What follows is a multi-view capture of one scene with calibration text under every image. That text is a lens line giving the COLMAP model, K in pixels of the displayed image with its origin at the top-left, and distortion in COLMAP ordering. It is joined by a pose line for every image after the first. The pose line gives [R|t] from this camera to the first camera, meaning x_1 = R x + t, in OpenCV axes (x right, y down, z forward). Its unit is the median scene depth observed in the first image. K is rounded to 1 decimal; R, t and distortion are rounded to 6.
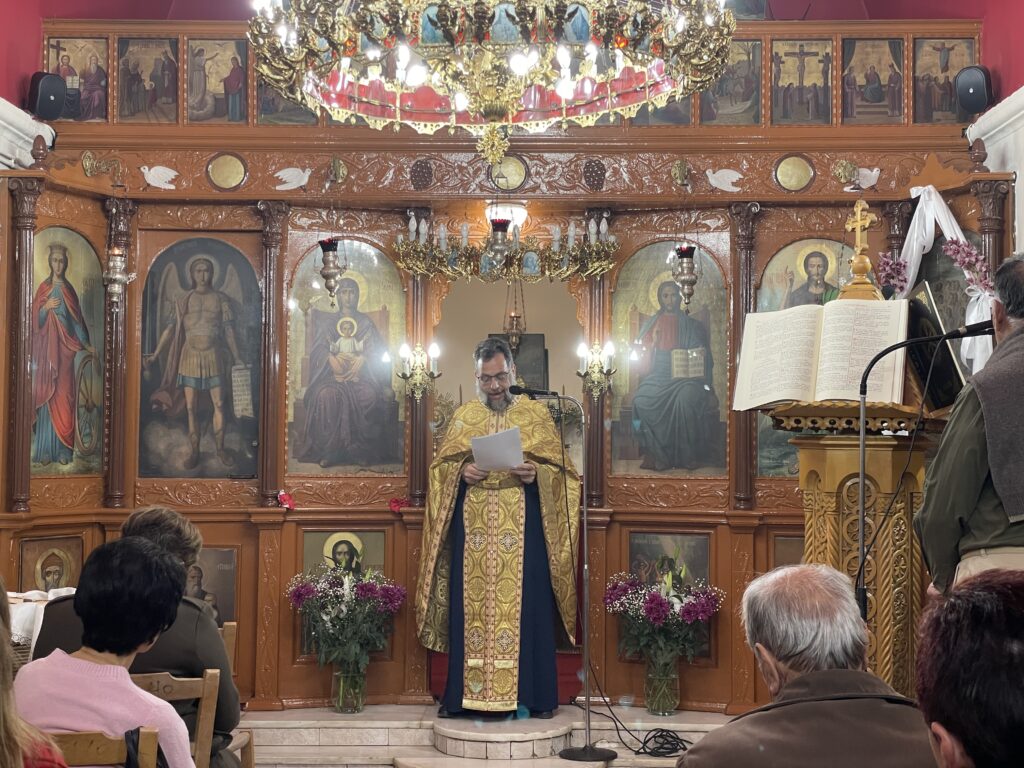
lens RADIAL K [[1554.5, 0, 512.0], [0, 1554.5, 384.0], [0, 0, 1]] dist [0.088173, -0.021132]
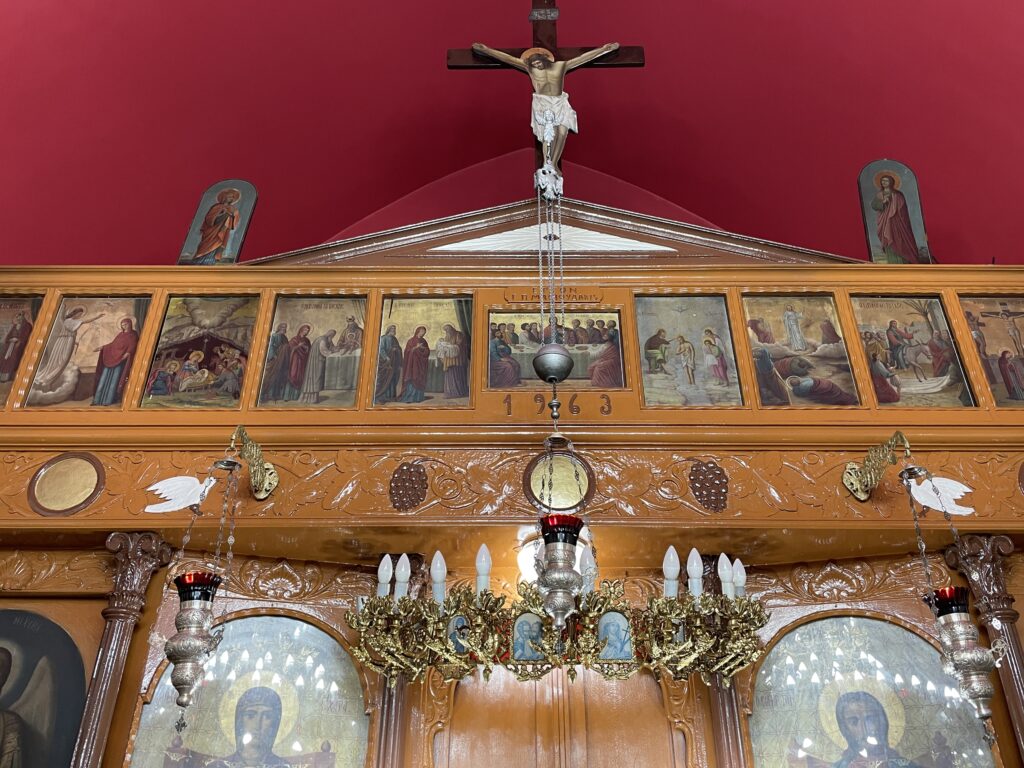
lens RADIAL K [[807.2, 0, 512.0], [0, 807.2, 384.0], [0, 0, 1]] dist [0.084181, -0.122901]
pose [[0.999860, 0.004908, 0.015969, -0.024664], [0.003660, 0.868288, -0.496047, -0.018619], [-0.016300, 0.496036, 0.868149, 0.721293]]
